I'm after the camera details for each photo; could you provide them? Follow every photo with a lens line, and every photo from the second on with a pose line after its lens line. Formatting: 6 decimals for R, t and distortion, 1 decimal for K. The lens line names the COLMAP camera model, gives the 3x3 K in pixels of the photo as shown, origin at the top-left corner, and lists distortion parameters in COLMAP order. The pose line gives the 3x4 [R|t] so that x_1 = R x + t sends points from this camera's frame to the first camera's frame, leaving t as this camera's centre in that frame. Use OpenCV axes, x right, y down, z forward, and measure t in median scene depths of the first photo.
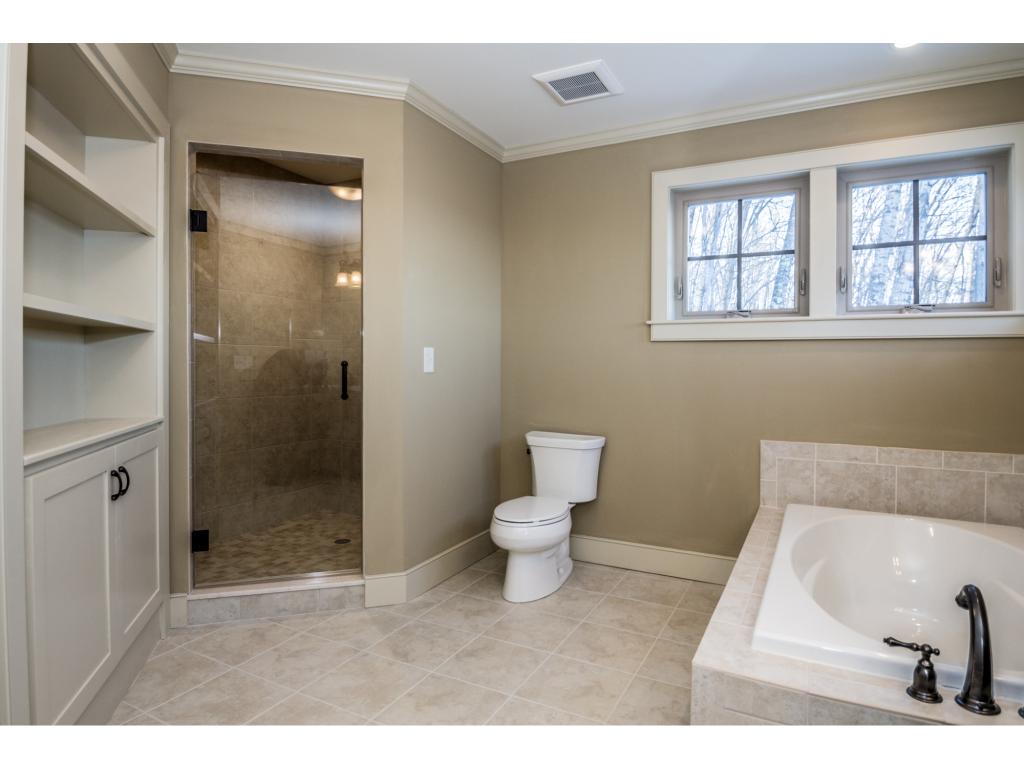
lens RADIAL K [[598.5, 0, 511.5], [0, 598.5, 372.5], [0, 0, 1]] dist [-0.005243, -0.001206]
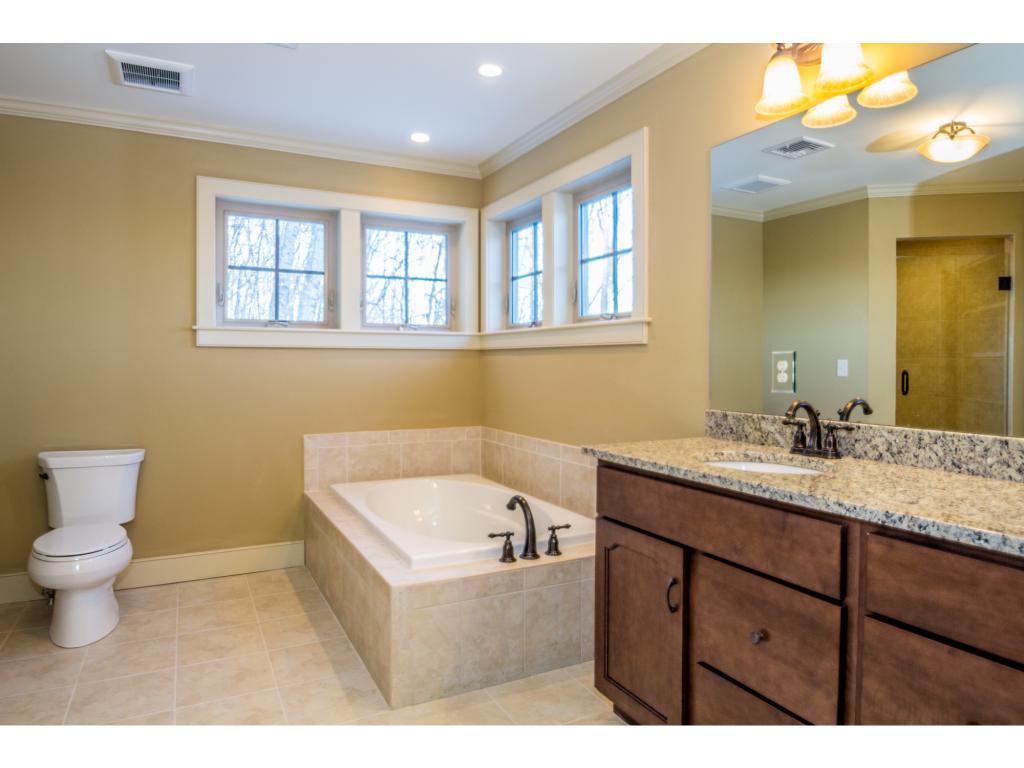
lens RADIAL K [[649.4, 0, 512.0], [0, 649.4, 384.0], [0, 0, 1]] dist [0.002496, -0.001390]
pose [[0.584592, -0.030741, 0.810745, -0.375421], [0.014629, 0.999519, 0.027350, -0.013509], [-0.811196, -0.004128, 0.584760, -0.057659]]
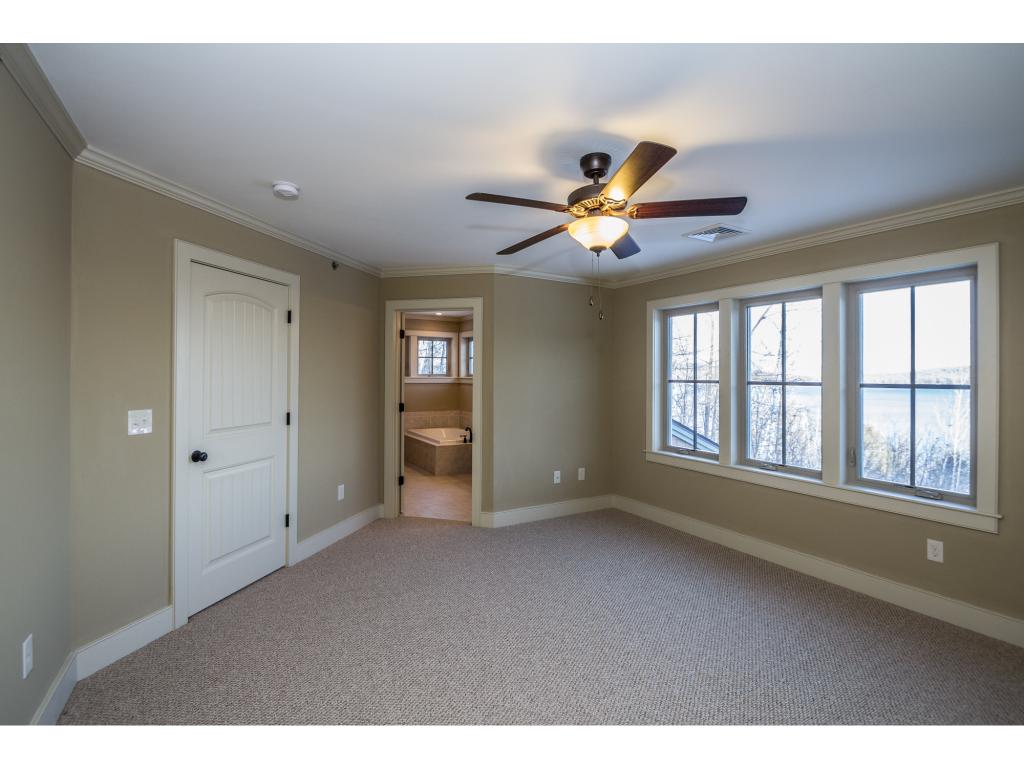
lens RADIAL K [[488.3, 0, 514.0], [0, 488.3, 376.3], [0, 0, 1]] dist [-0.000360, 0.000042]
pose [[0.533401, -0.007662, 0.845828, -1.642602], [0.010847, 0.999939, 0.002217, -0.094812], [-0.845793, 0.007992, 0.533451, -1.080548]]
